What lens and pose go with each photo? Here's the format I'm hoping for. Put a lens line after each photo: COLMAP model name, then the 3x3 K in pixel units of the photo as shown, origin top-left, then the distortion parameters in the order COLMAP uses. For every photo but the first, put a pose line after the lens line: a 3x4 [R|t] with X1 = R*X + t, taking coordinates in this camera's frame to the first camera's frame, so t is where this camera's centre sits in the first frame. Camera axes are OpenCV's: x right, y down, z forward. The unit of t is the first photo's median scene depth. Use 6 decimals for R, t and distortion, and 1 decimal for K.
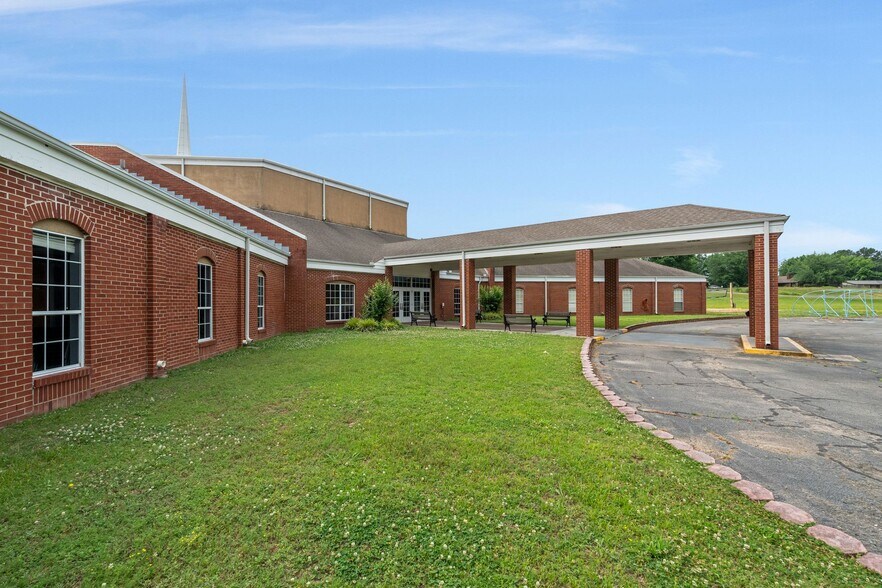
lens RADIAL K [[385.1, 0, 441.4], [0, 385.1, 296.3], [0, 0, 1]] dist [-0.000753, -0.000131]
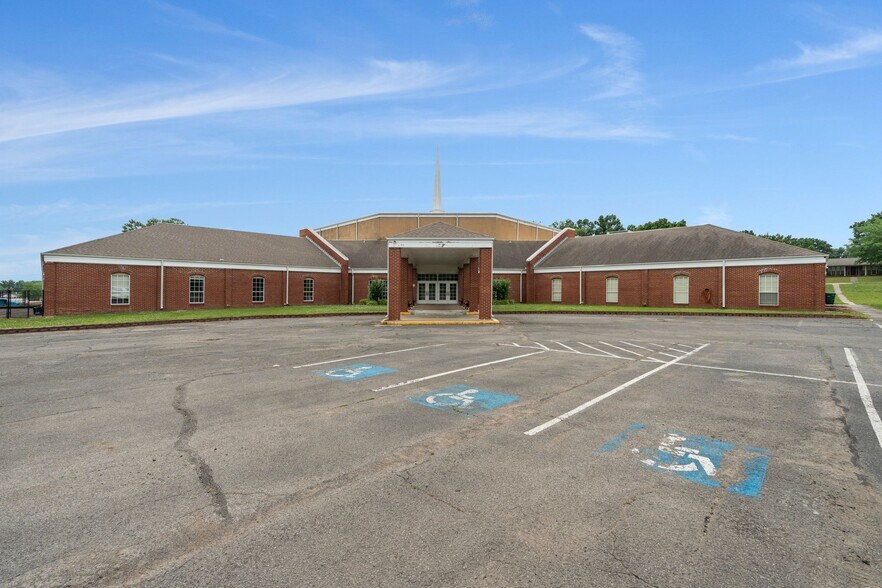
lens RADIAL K [[382.4, 0, 439.0], [0, 382.4, 291.2], [0, 0, 1]] dist [-0.000886, 0.000064]
pose [[0.606263, 0.006861, -0.795234, 1.104317], [0.007318, 0.999872, 0.014205, -0.003482], [0.795230, -0.014431, 0.606136, 0.099081]]
